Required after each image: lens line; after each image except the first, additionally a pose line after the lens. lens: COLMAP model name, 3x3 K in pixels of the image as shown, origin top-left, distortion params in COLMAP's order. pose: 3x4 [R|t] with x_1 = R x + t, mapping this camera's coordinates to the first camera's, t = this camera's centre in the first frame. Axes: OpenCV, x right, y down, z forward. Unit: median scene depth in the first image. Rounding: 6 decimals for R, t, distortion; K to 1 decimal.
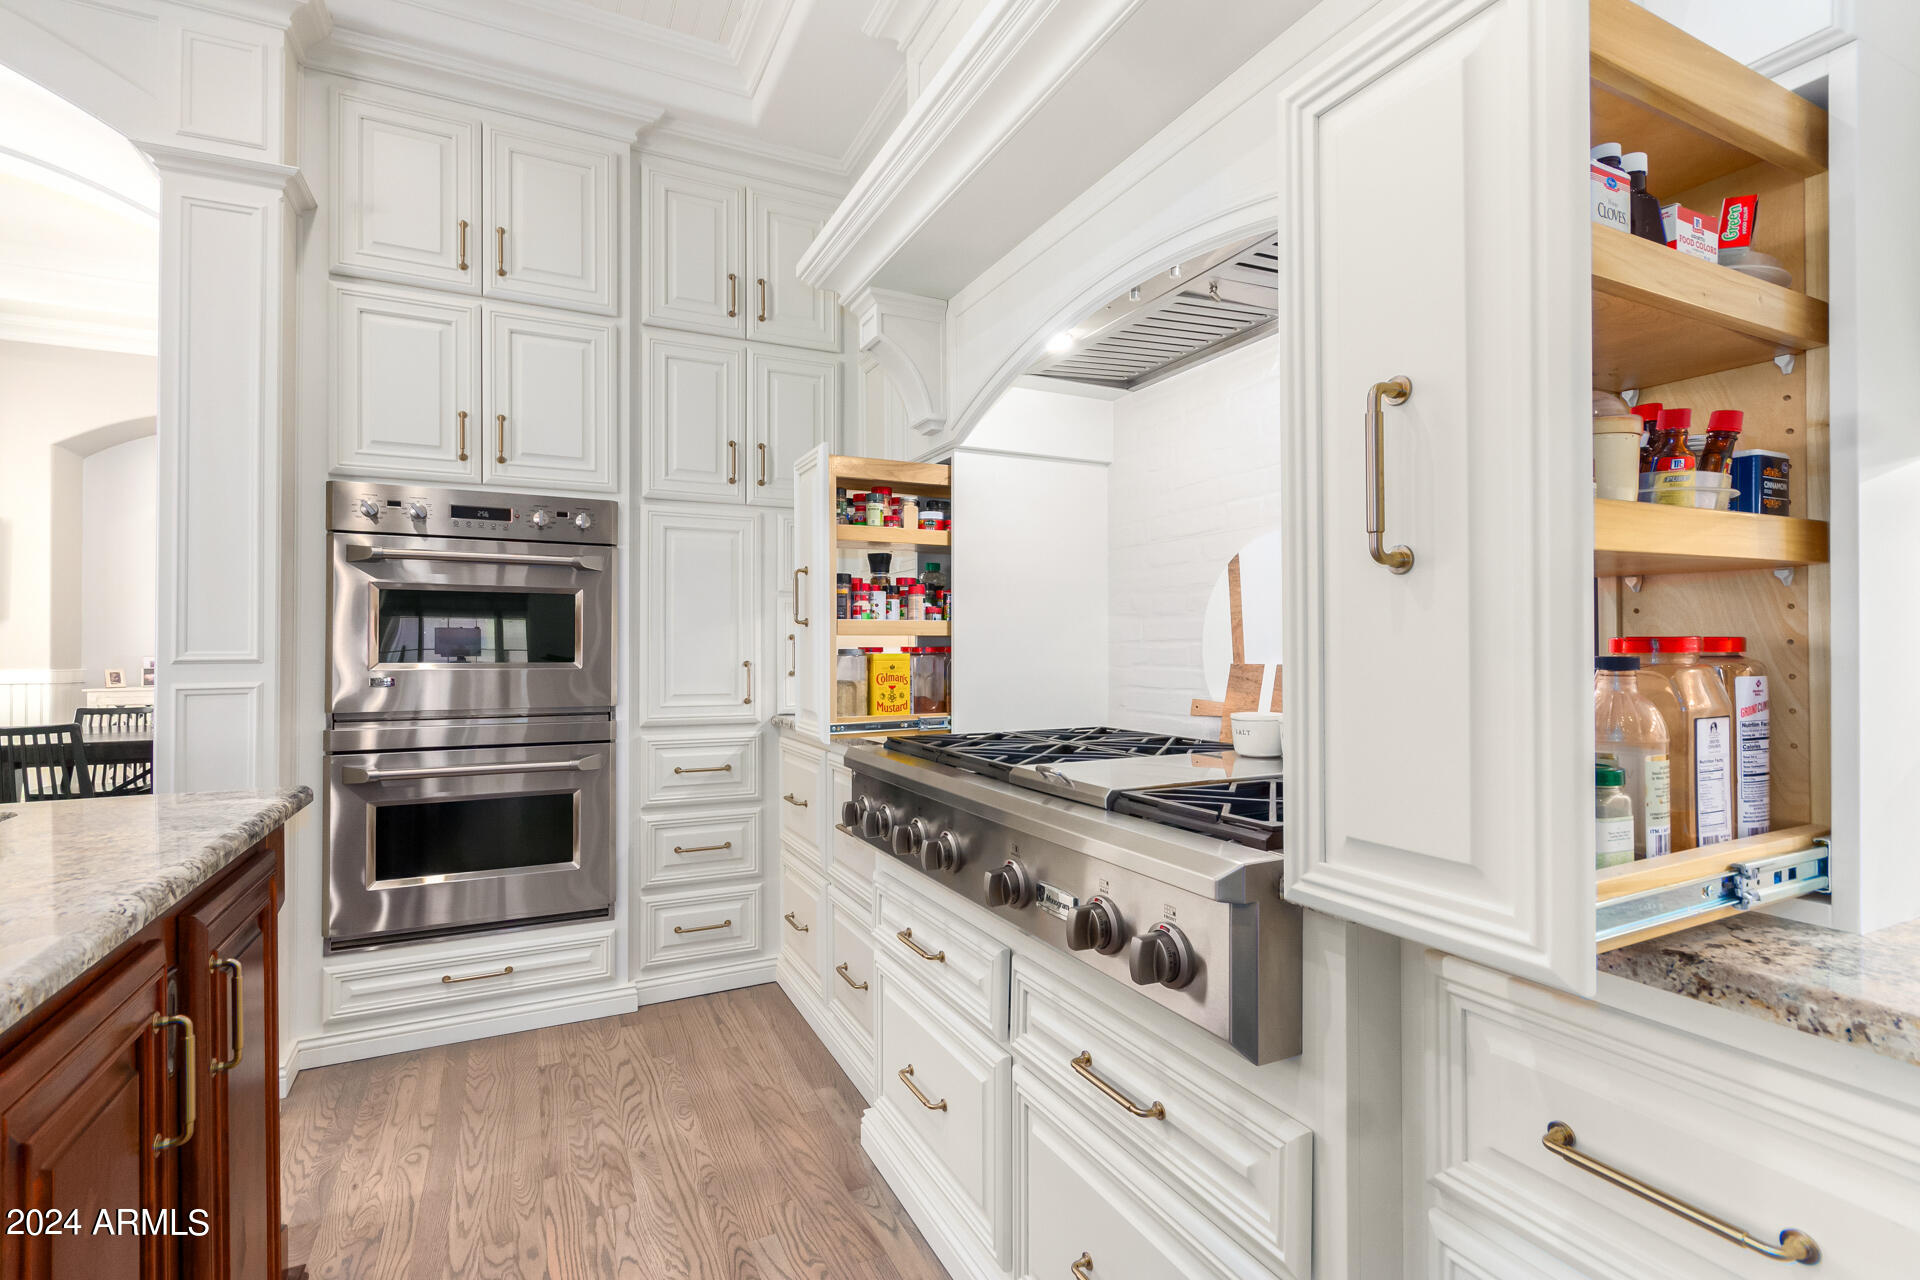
lens RADIAL K [[878.3, 0, 971.4], [0, 878.3, 640.5], [0, 0, 1]] dist [0.007690, -0.003209]
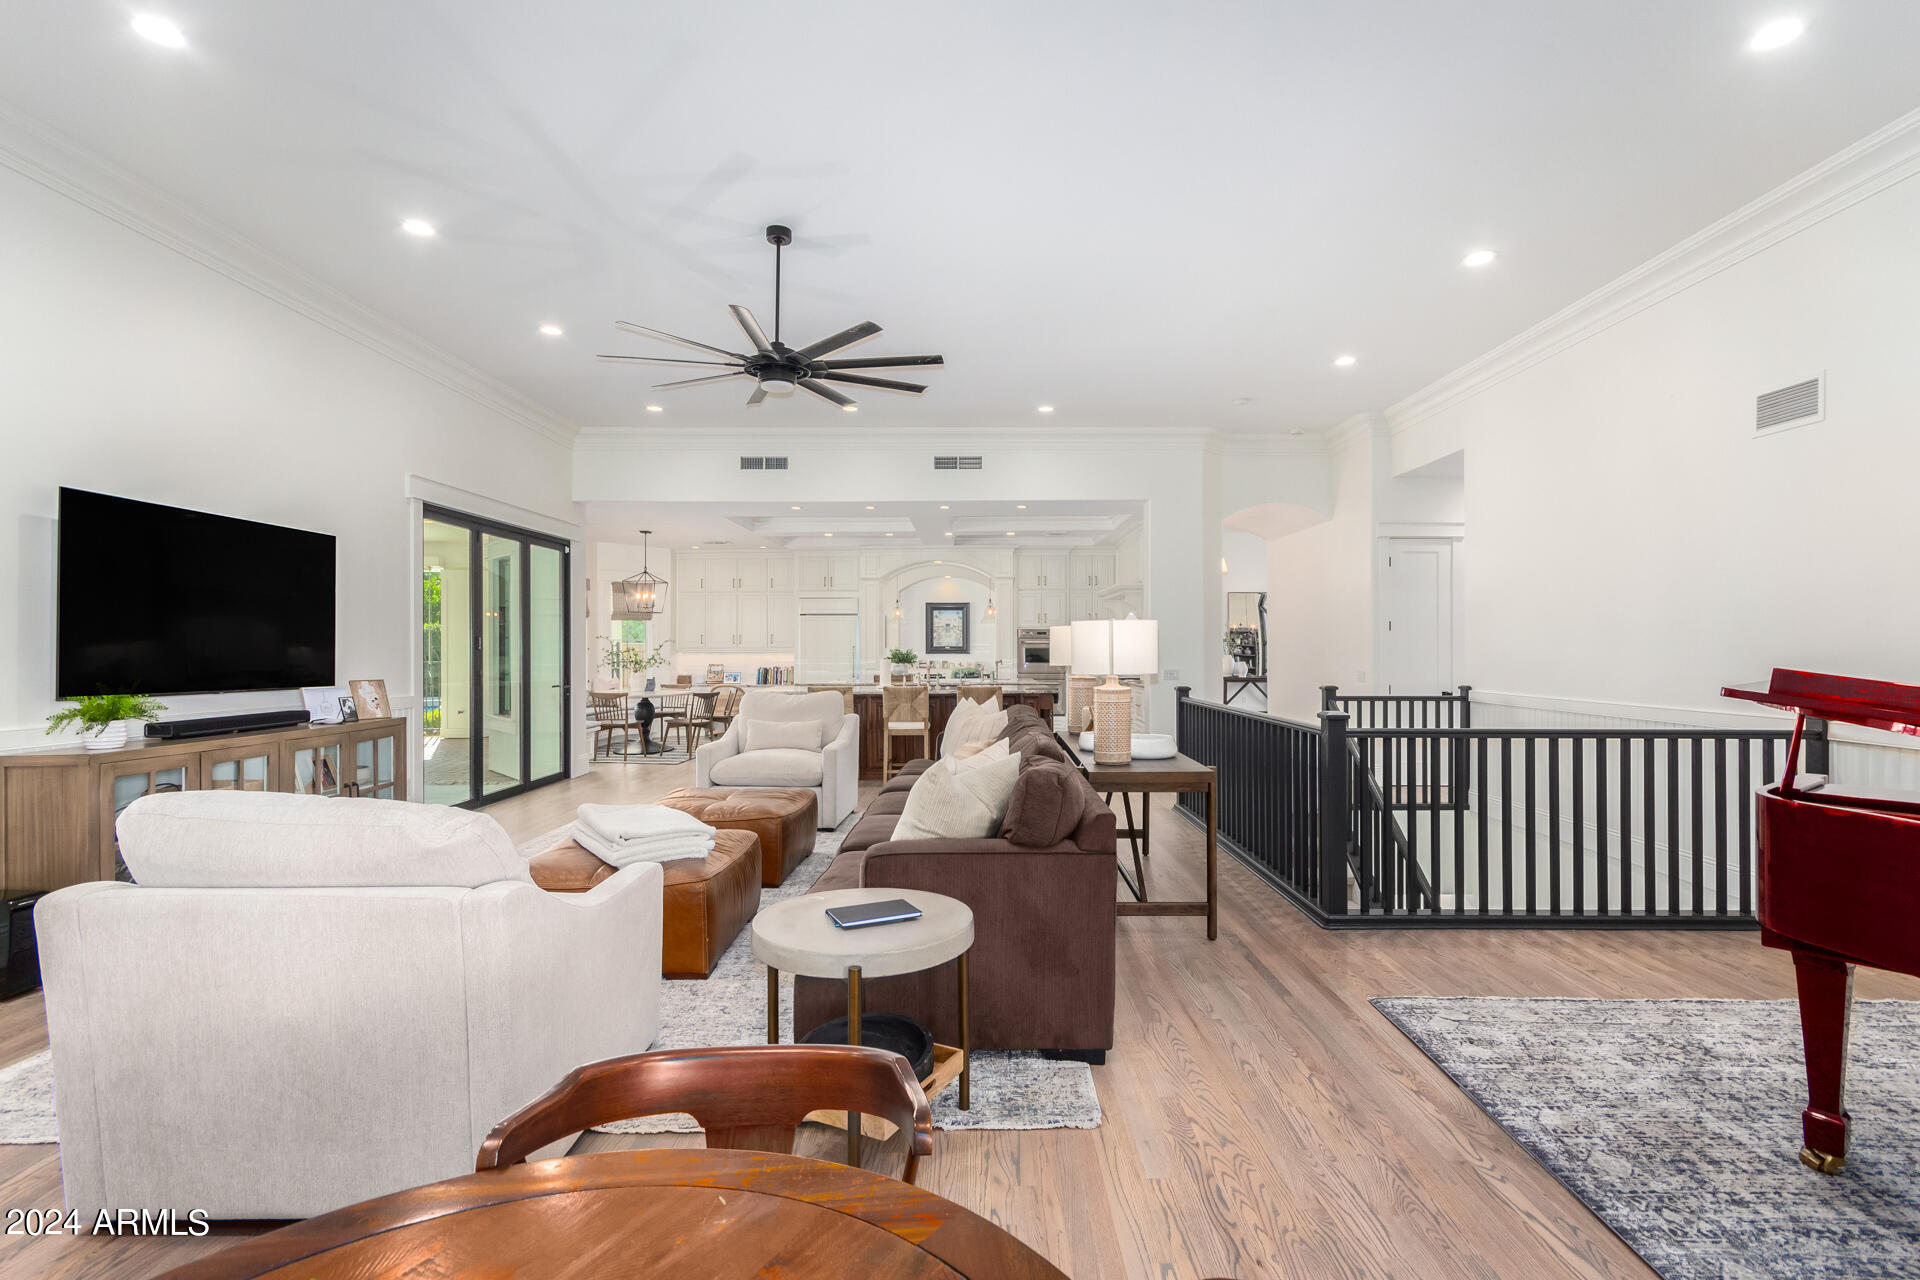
lens RADIAL K [[878.3, 0, 970.1], [0, 878.3, 643.8], [0, 0, 1]] dist [0.007690, -0.003209]
pose [[0.887813, 0.002073, -0.460200, 1.532266], [-0.002126, 0.999998, 0.000402, -0.094803], [0.460200, 0.000622, 0.887815, -4.032960]]
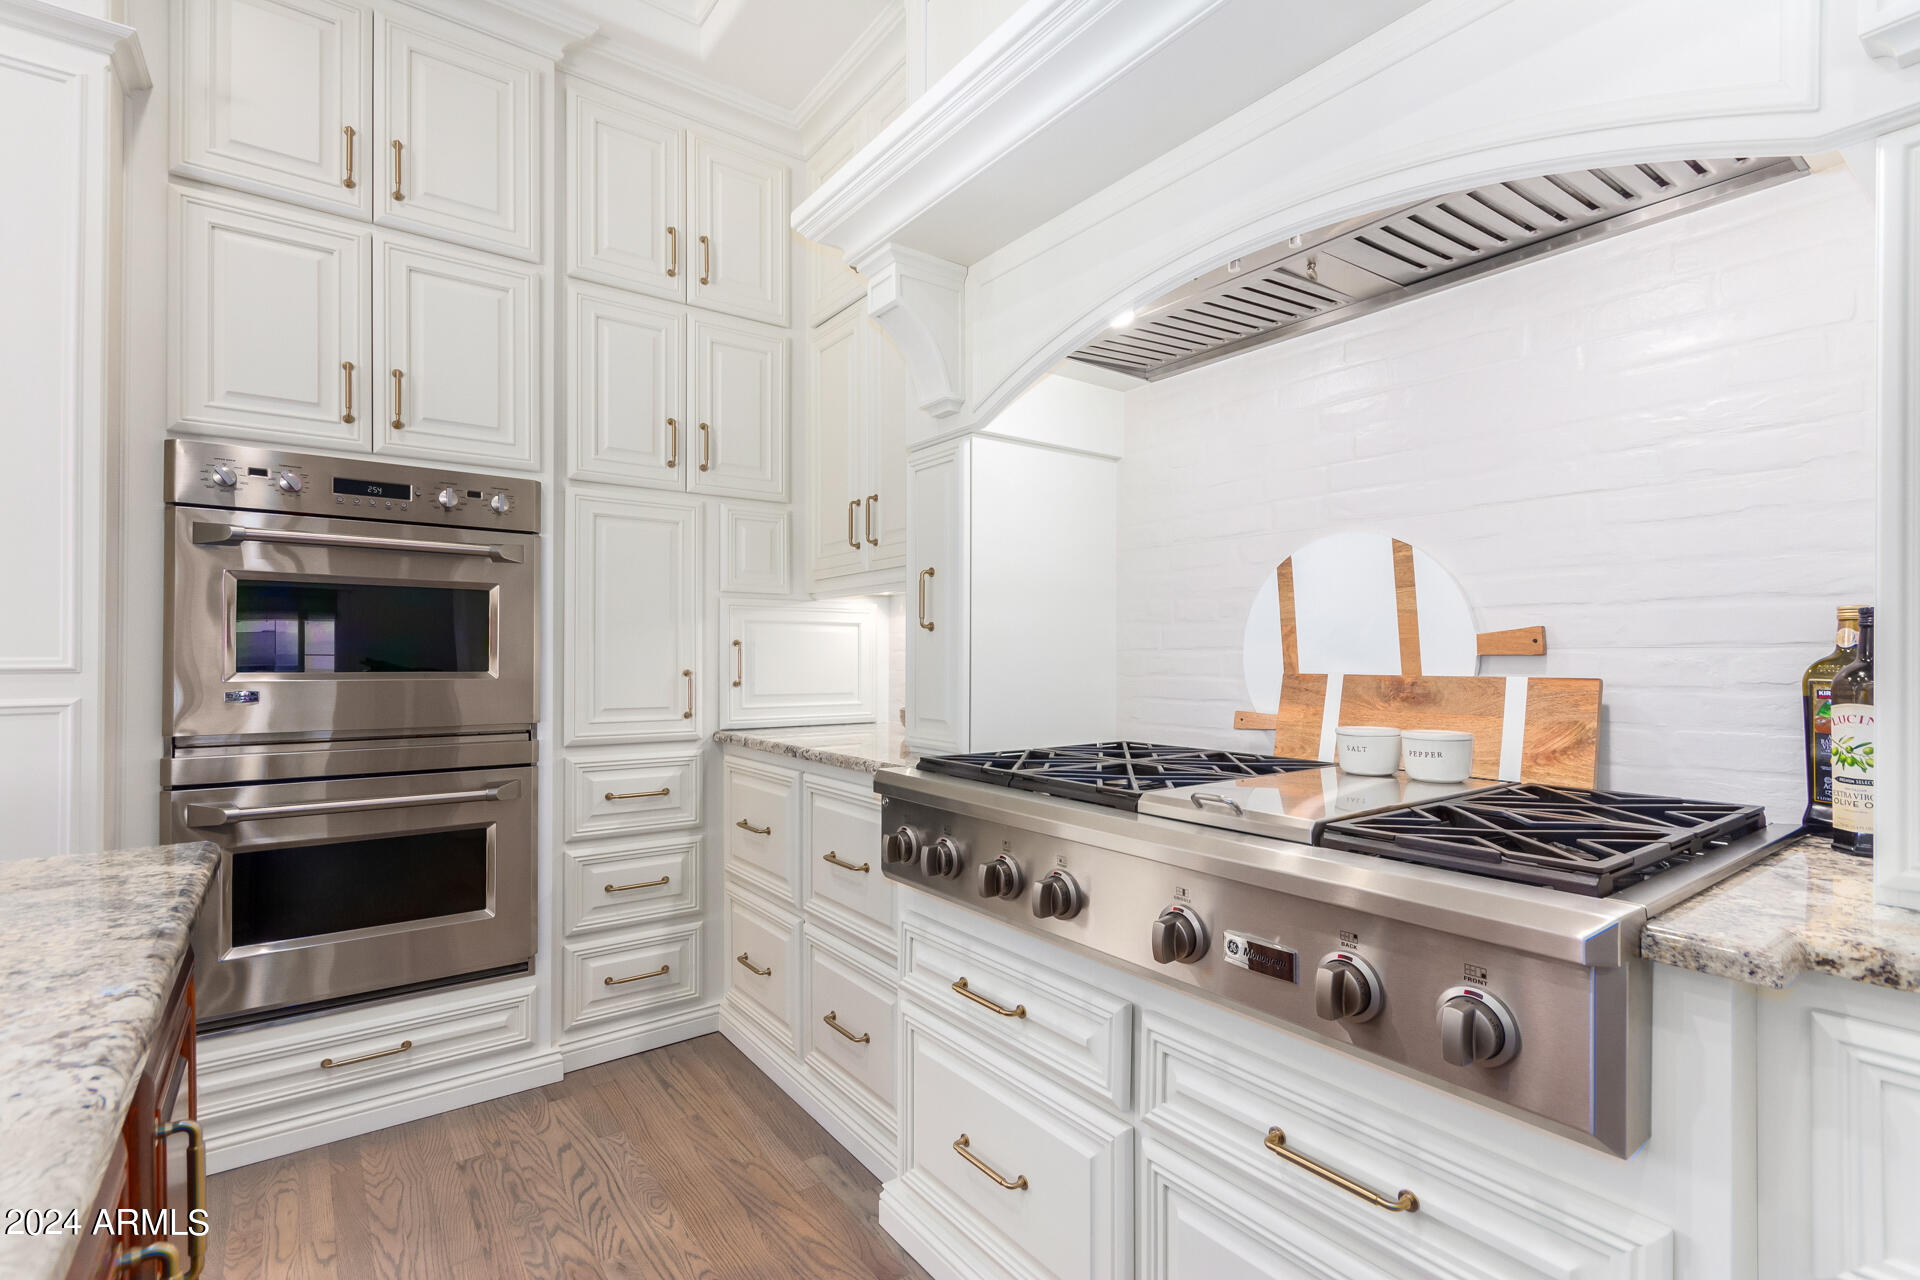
lens RADIAL K [[878.3, 0, 963.0], [0, 878.3, 650.3], [0, 0, 1]] dist [0.007690, -0.003209]
pose [[0.985350, 0.004352, 0.170491, -0.169918], [-0.004845, 0.999985, 0.002477, 0.000670], [-0.170477, -0.003266, 0.985356, 0.110375]]
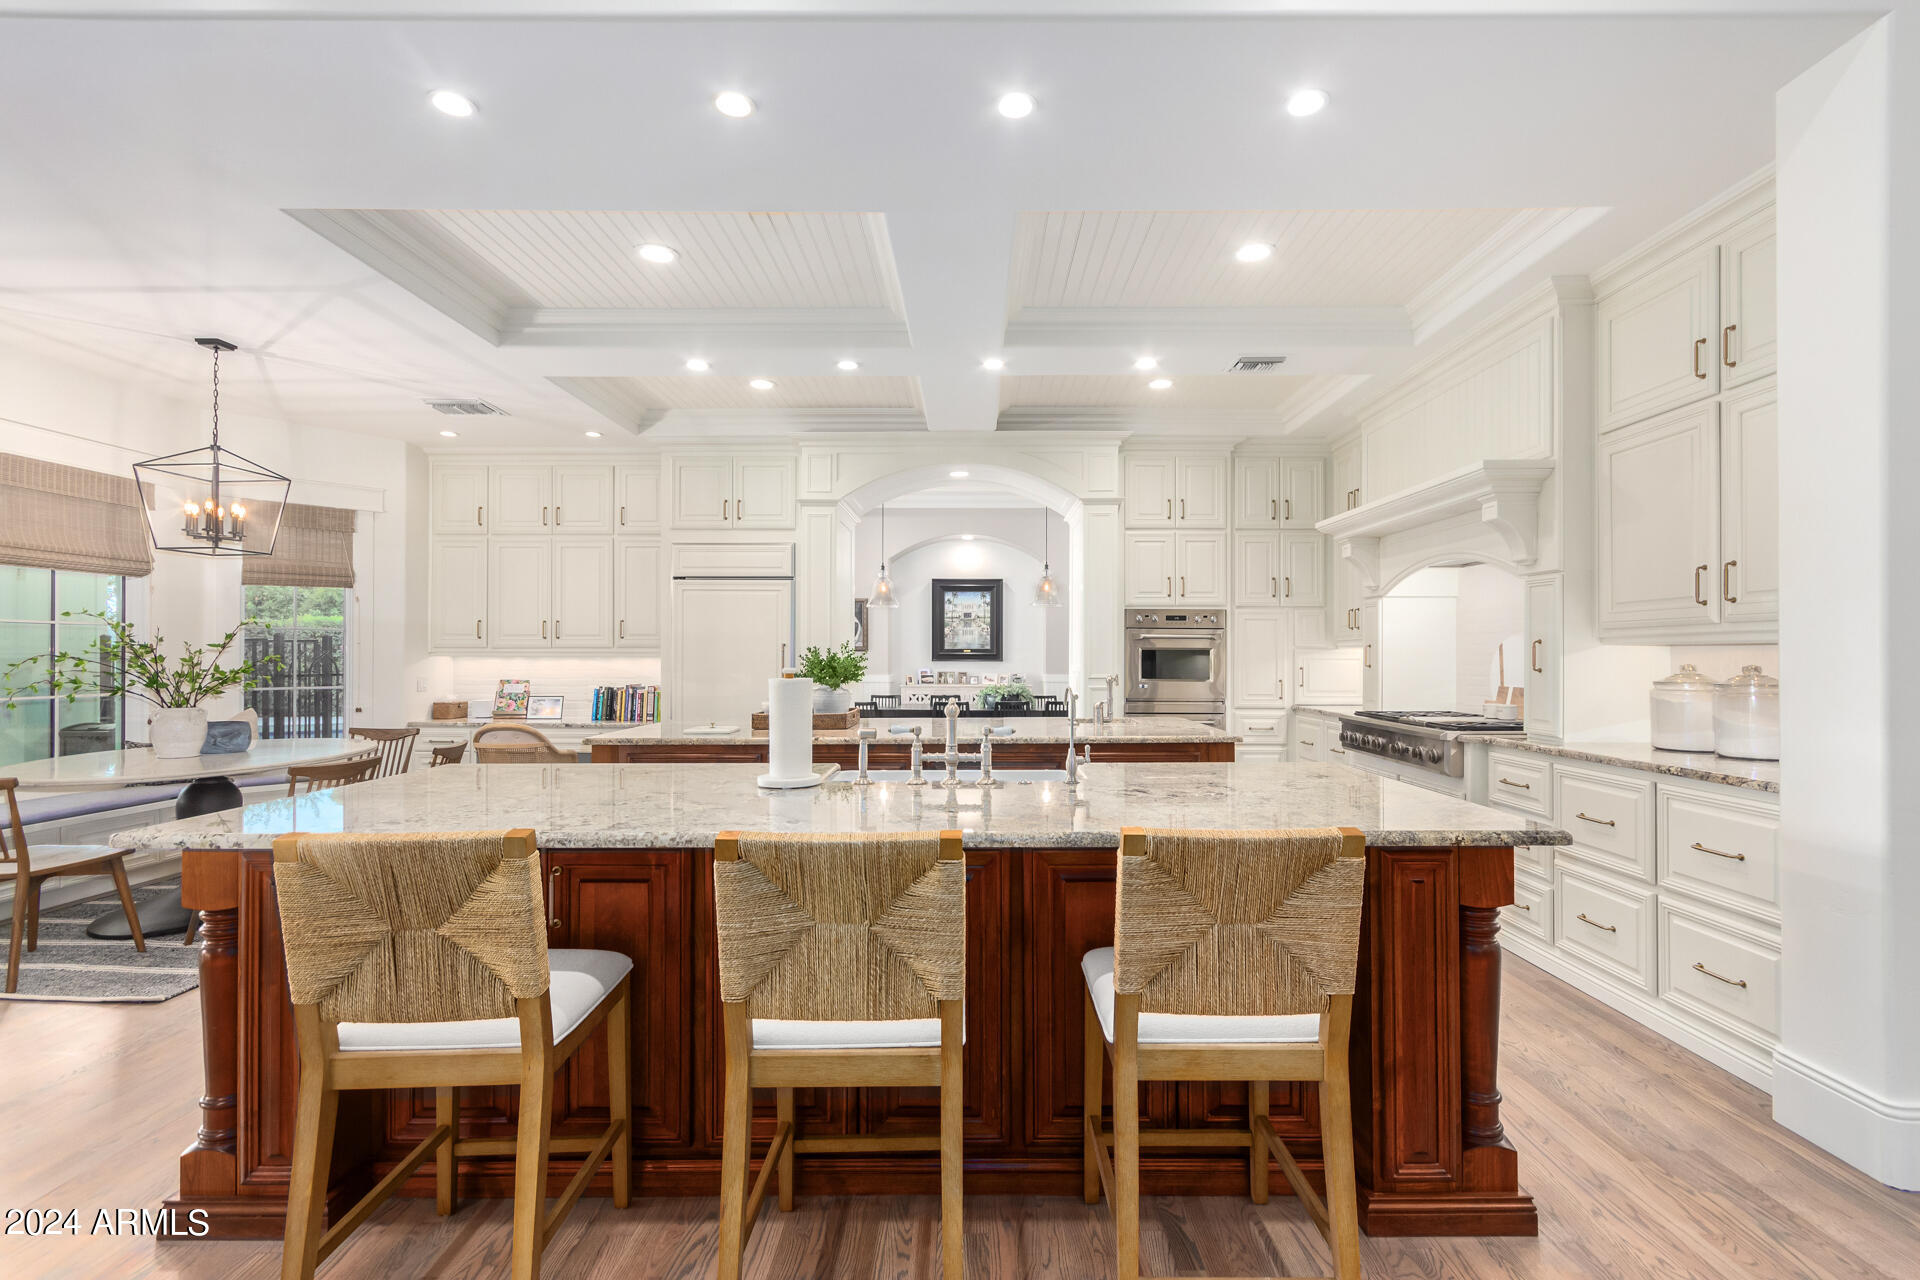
lens RADIAL K [[878.3, 0, 996.8], [0, 878.3, 644.1], [0, 0, 1]] dist [0.007690, -0.003209]
pose [[0.898976, 0.001049, -0.437997, 0.079066], [-0.003881, 0.999977, -0.005571, -0.061234], [0.437981, 0.006708, 0.898959, -1.572490]]
